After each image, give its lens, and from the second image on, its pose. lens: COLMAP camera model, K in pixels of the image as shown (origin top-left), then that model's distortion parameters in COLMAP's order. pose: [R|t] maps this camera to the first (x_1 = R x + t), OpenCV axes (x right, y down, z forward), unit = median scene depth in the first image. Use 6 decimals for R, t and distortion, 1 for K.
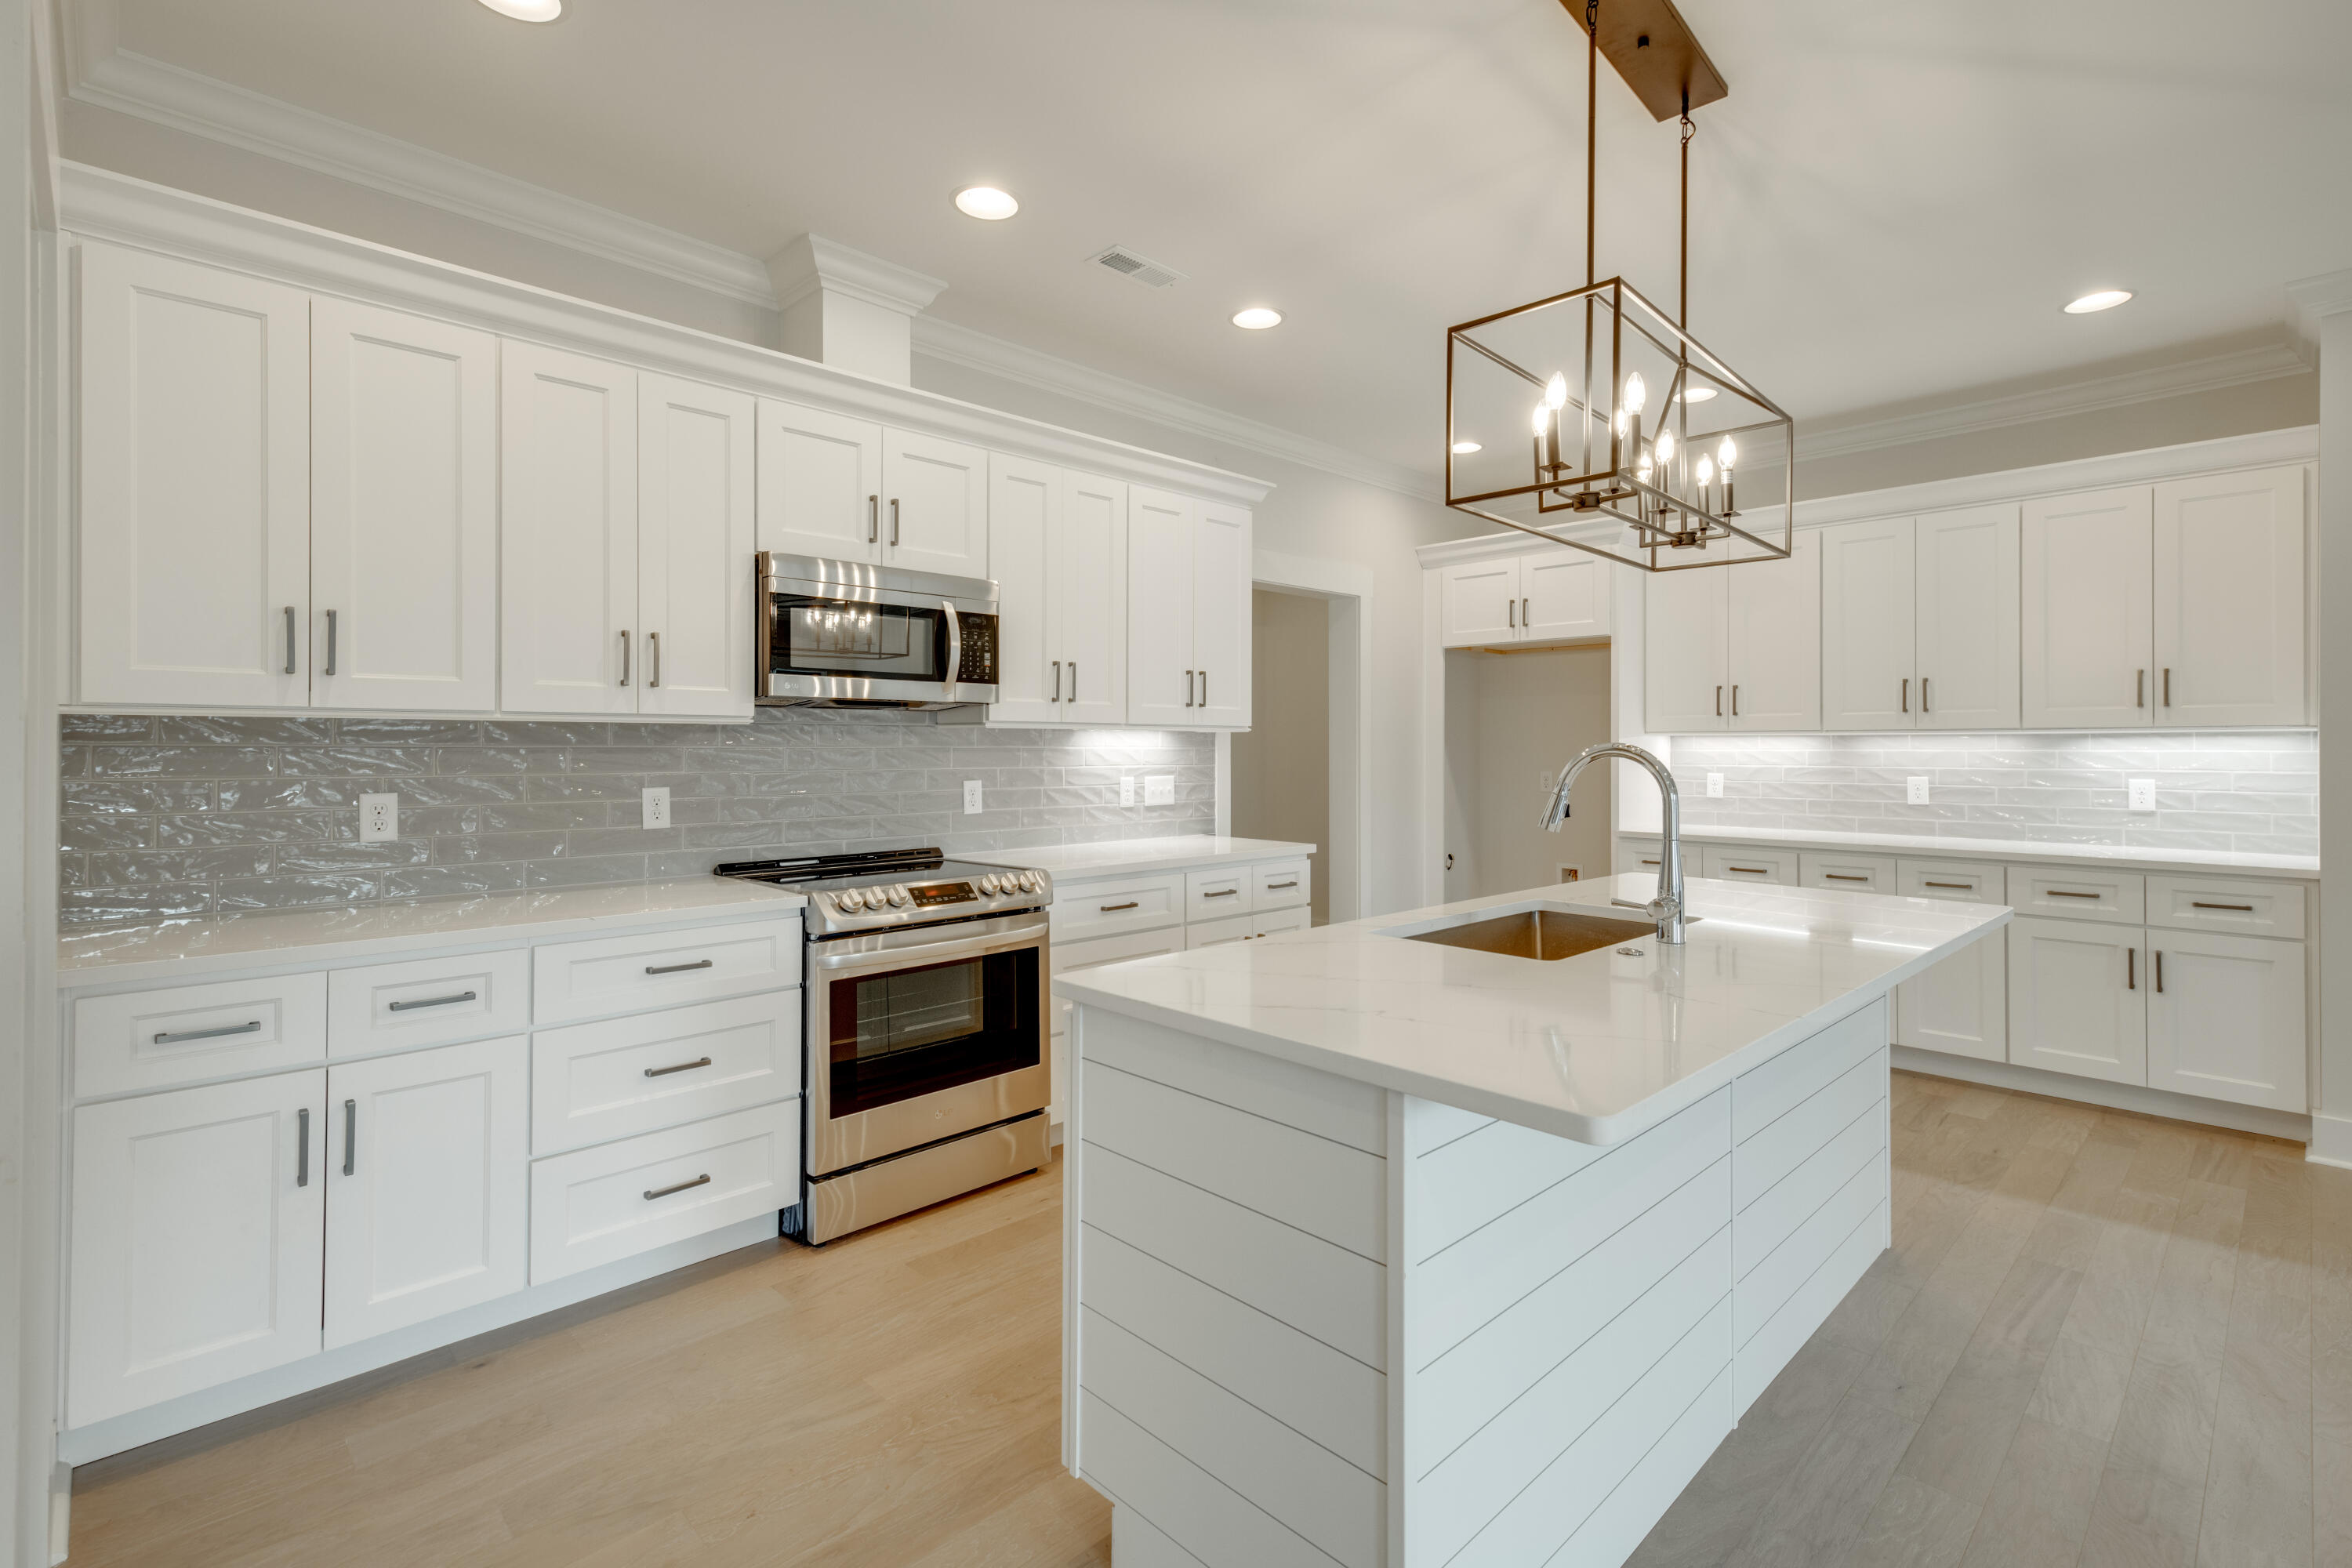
lens RADIAL K [[1084.1, 0, 1188.2], [0, 1084.1, 740.5], [0, 0, 1]] dist [0.025356, -0.000386]
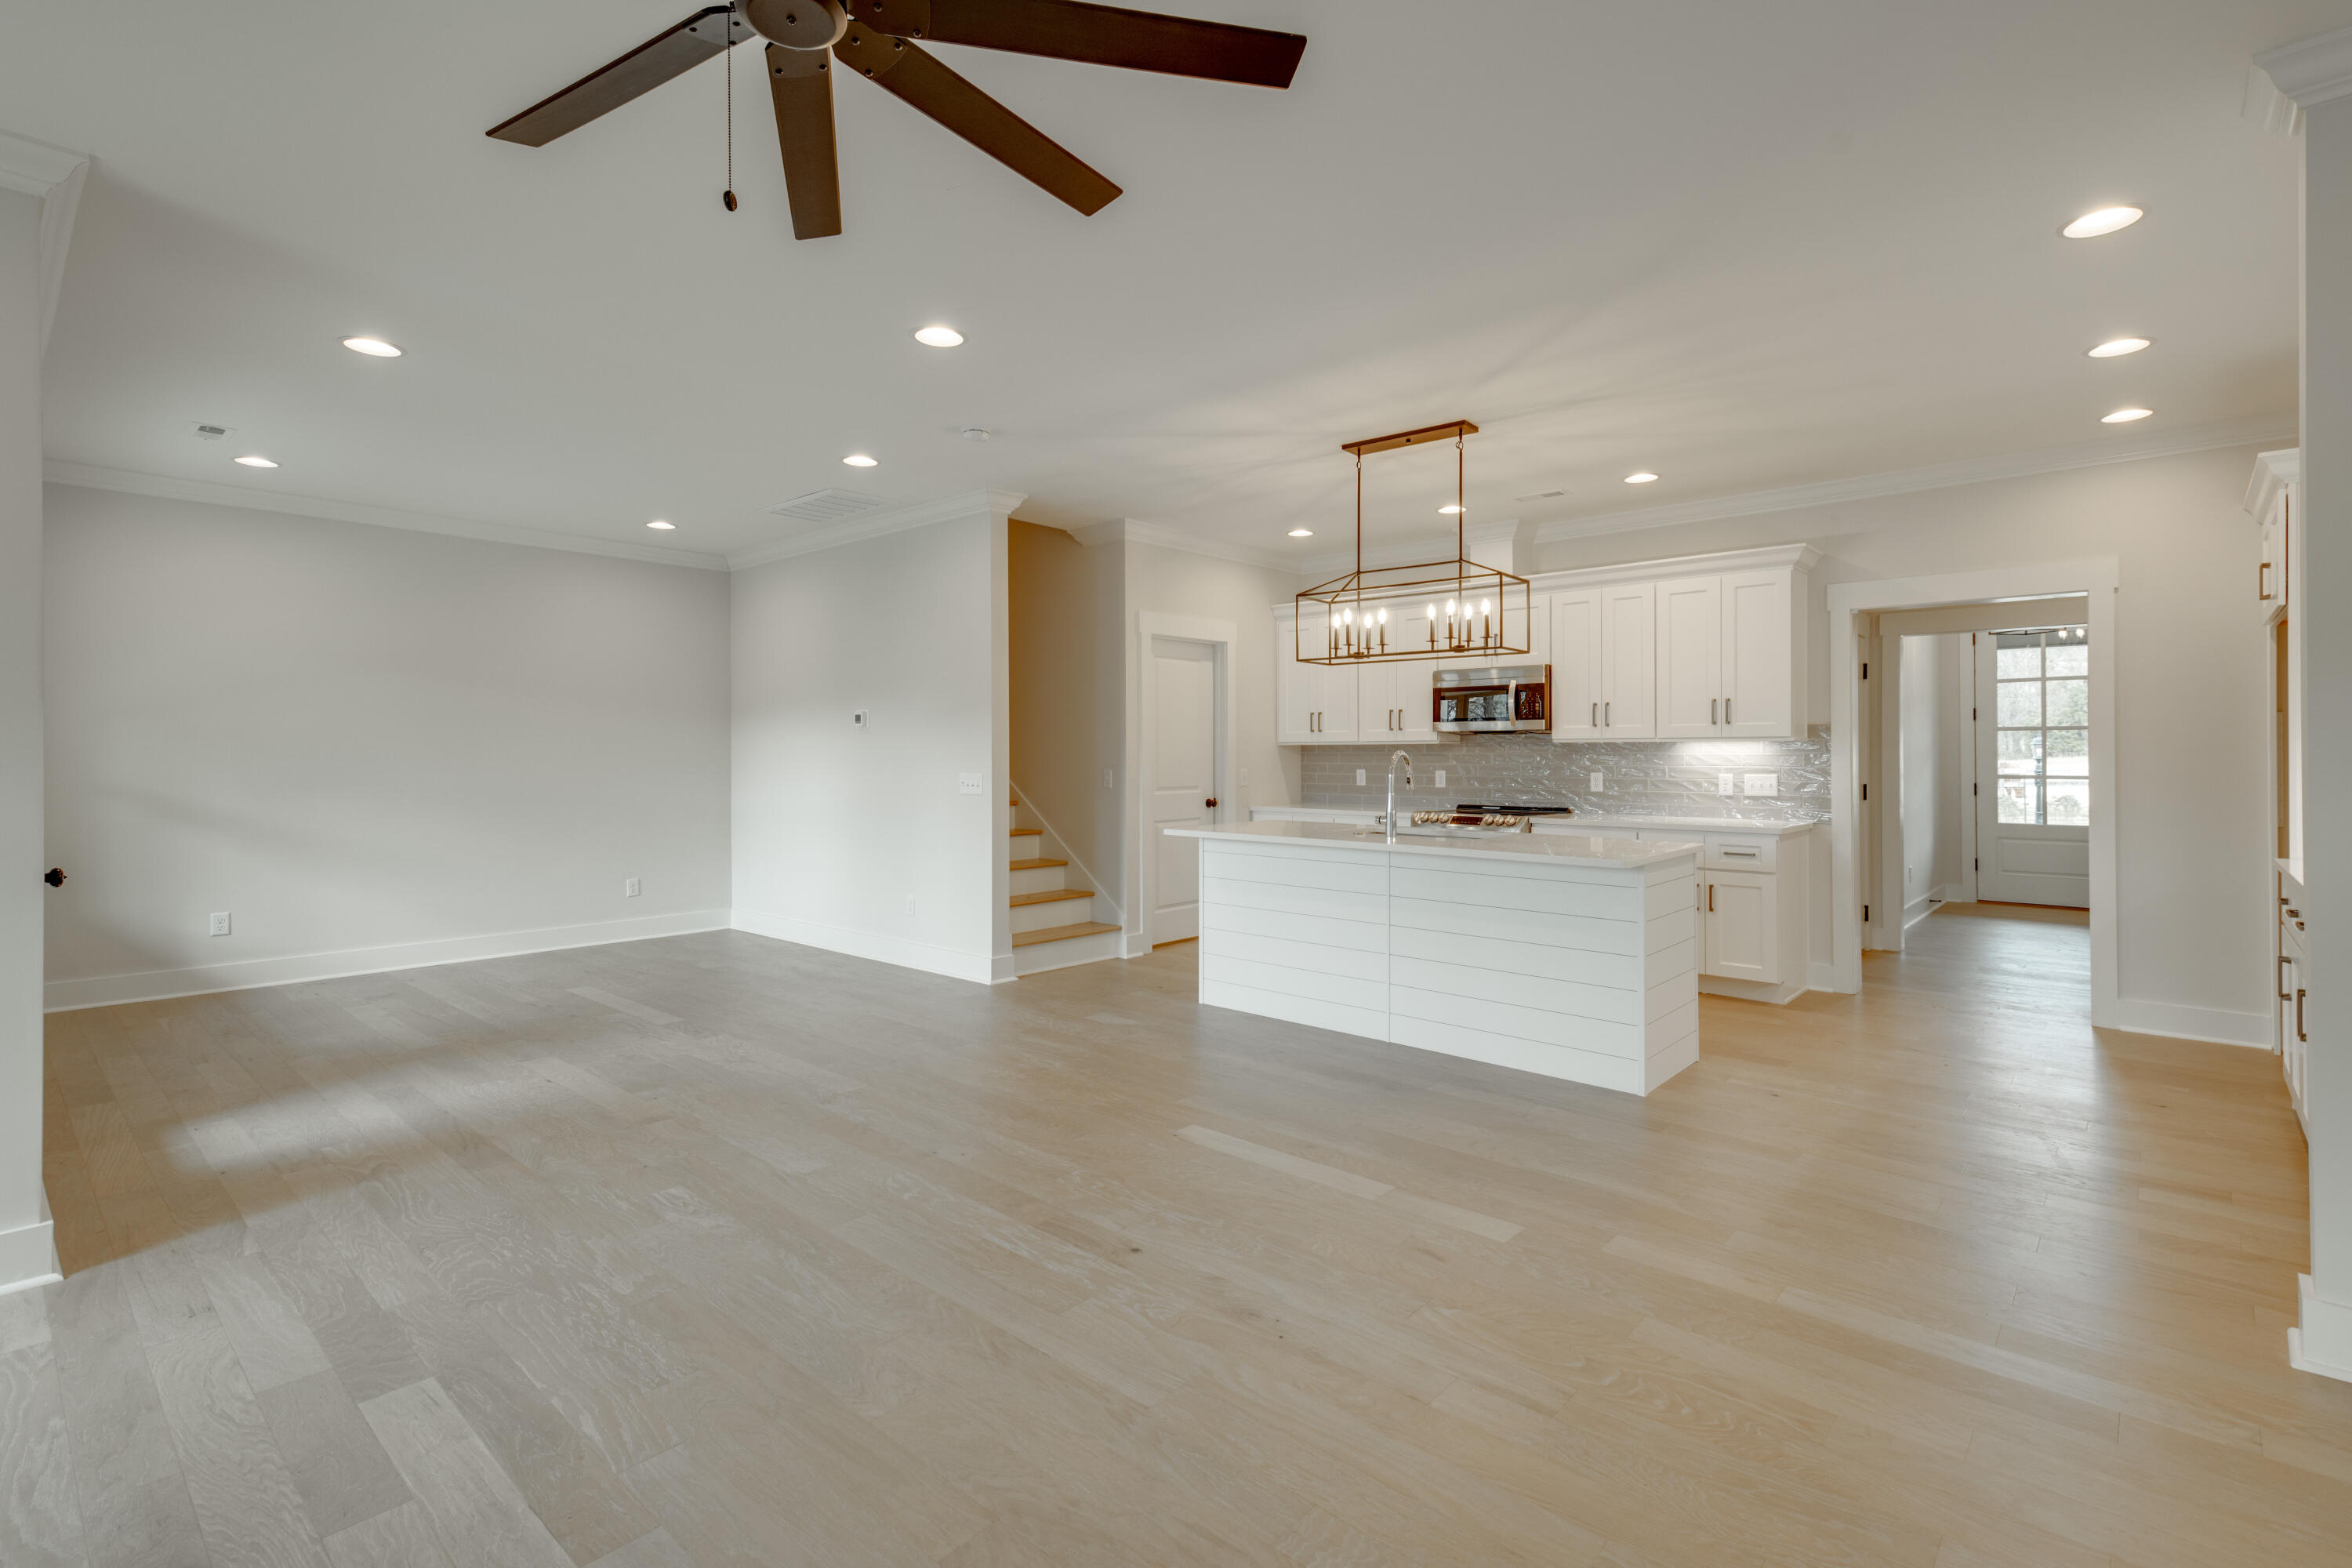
lens RADIAL K [[1079.5, 0, 1180.2], [0, 1079.5, 754.9], [0, 0, 1]] dist [0.024761, -0.000305]
pose [[0.070799, -0.000596, -0.997490, 1.546549], [0.006559, 0.999978, -0.000132, 0.005149], [0.997469, -0.006533, 0.070802, 0.224431]]
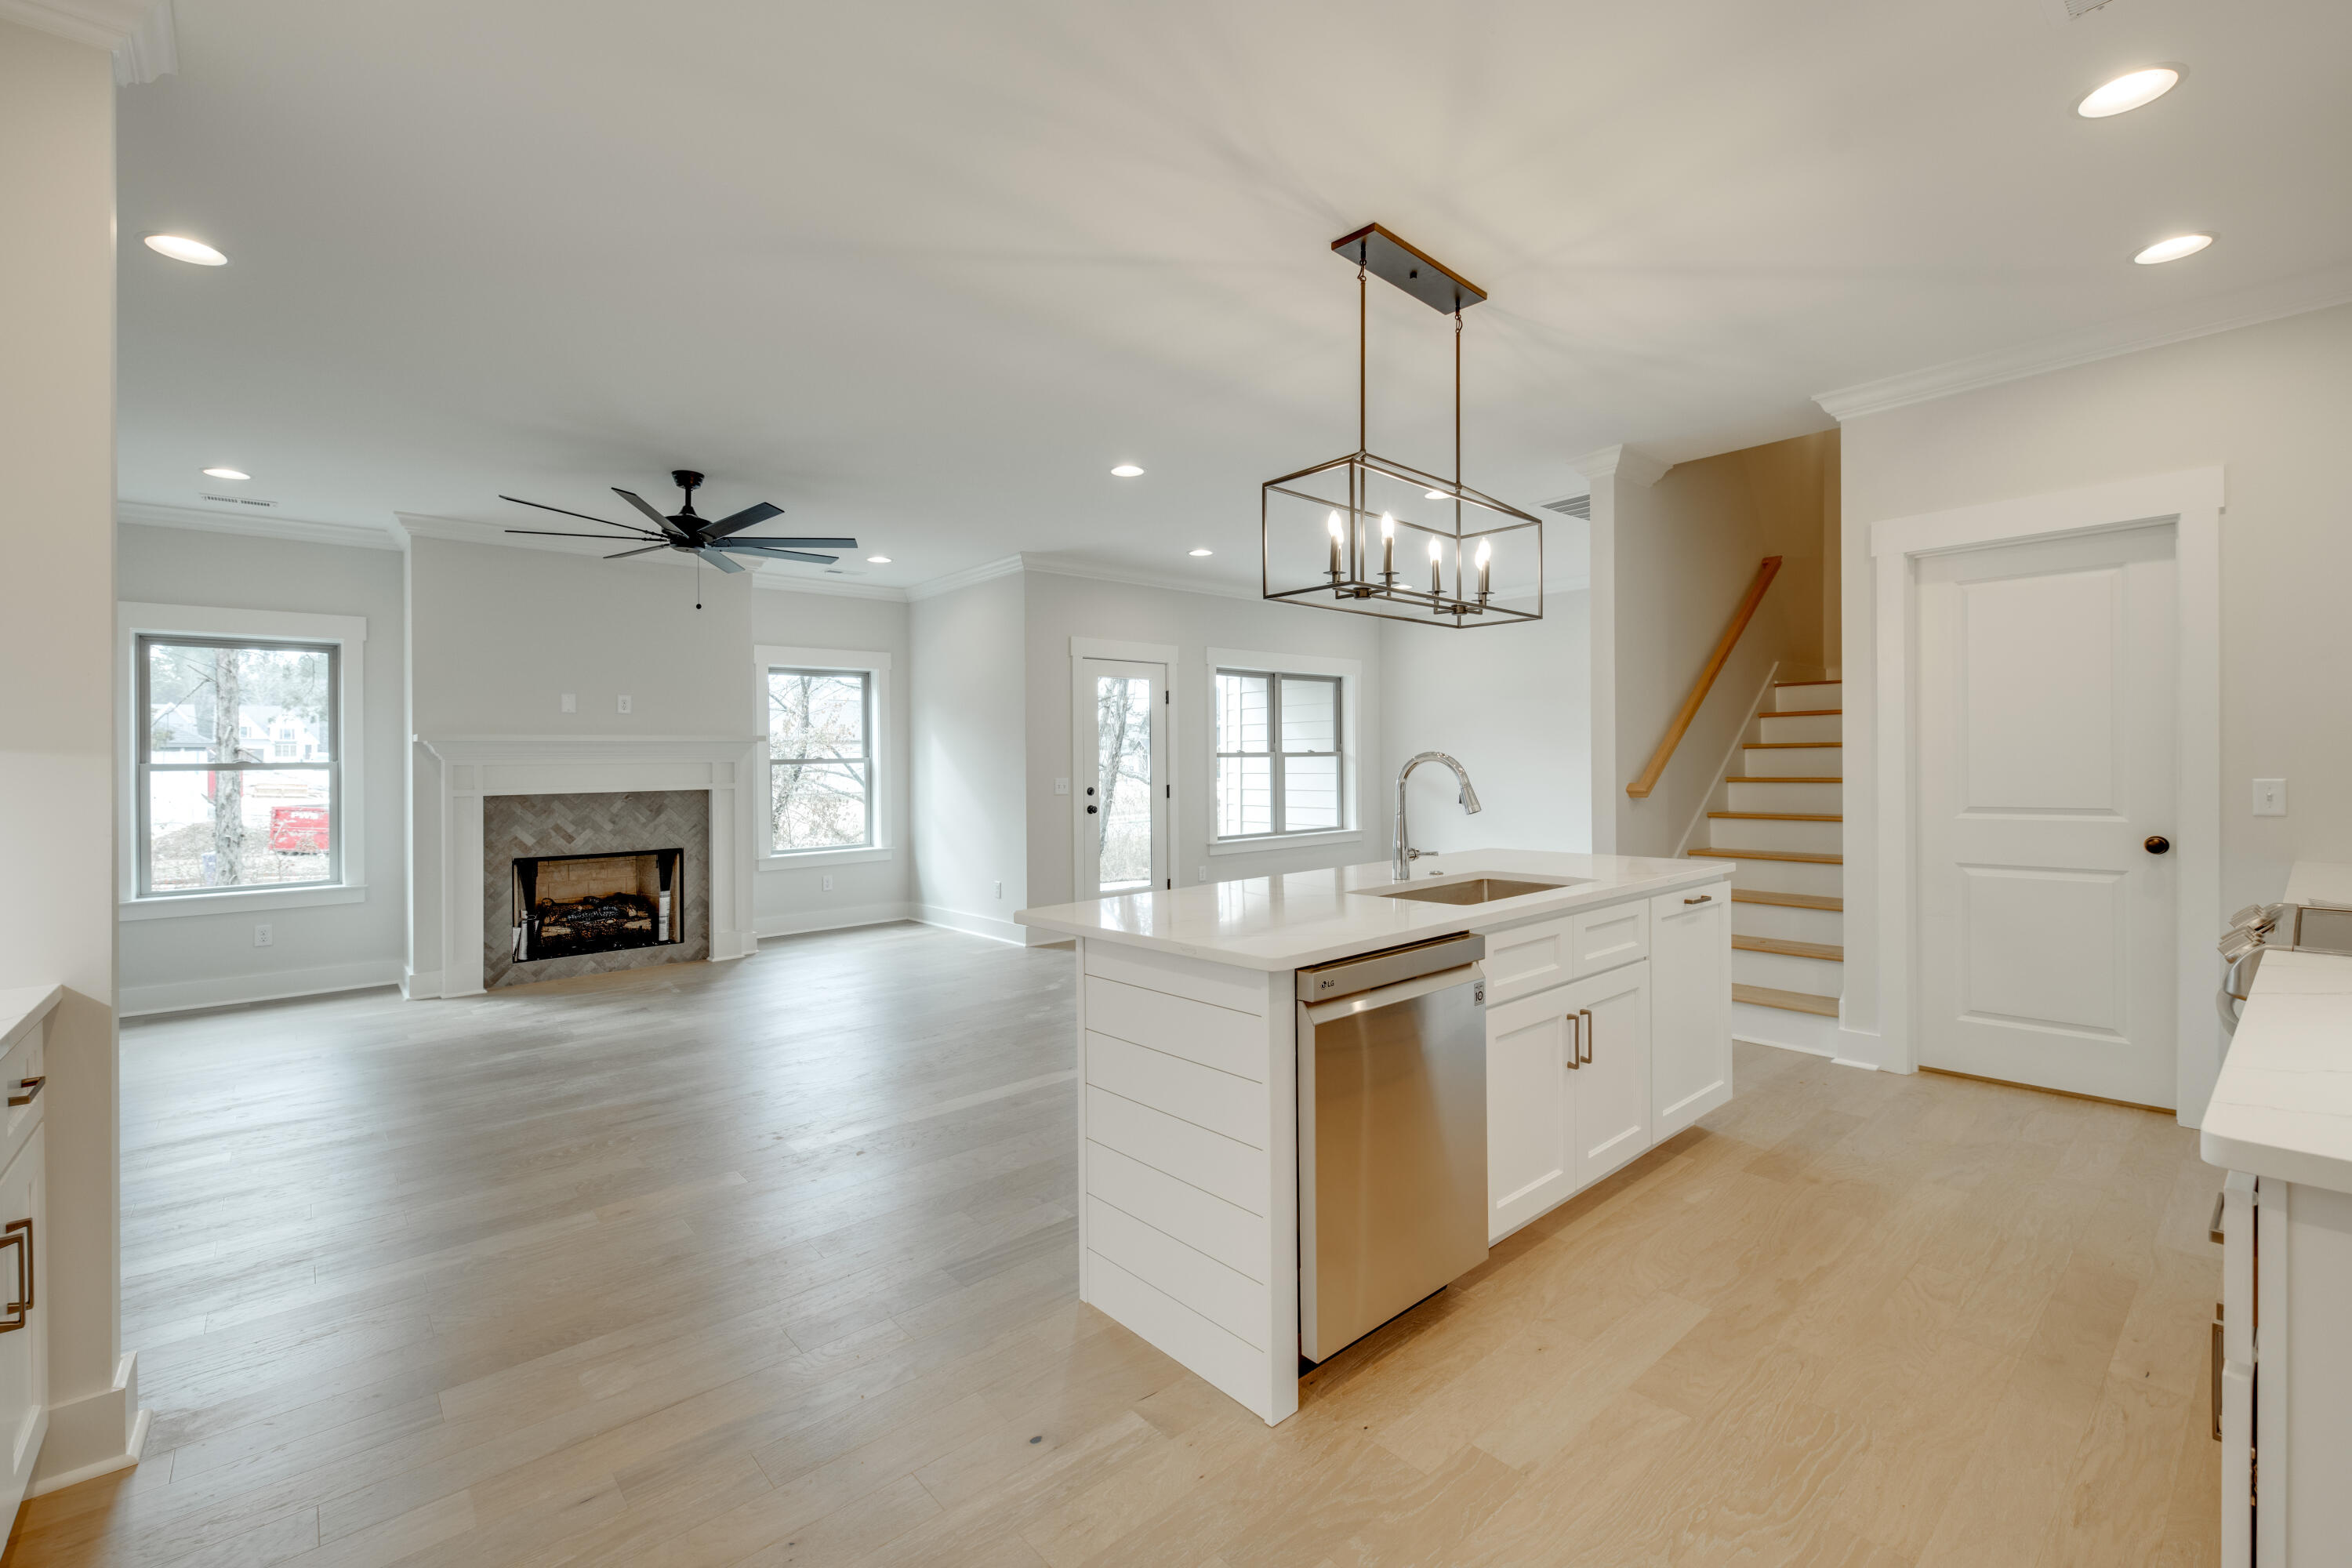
lens RADIAL K [[1011.2, 0, 1194.7], [0, 1011.2, 754.0], [0, 0, 1]] dist [0.001578, -0.000450]
pose [[-0.999087, 0.013400, 0.040561, 0.385705], [0.012857, 0.999825, -0.013598, 0.011480], [-0.040736, -0.013064, -0.999085, 1.411474]]
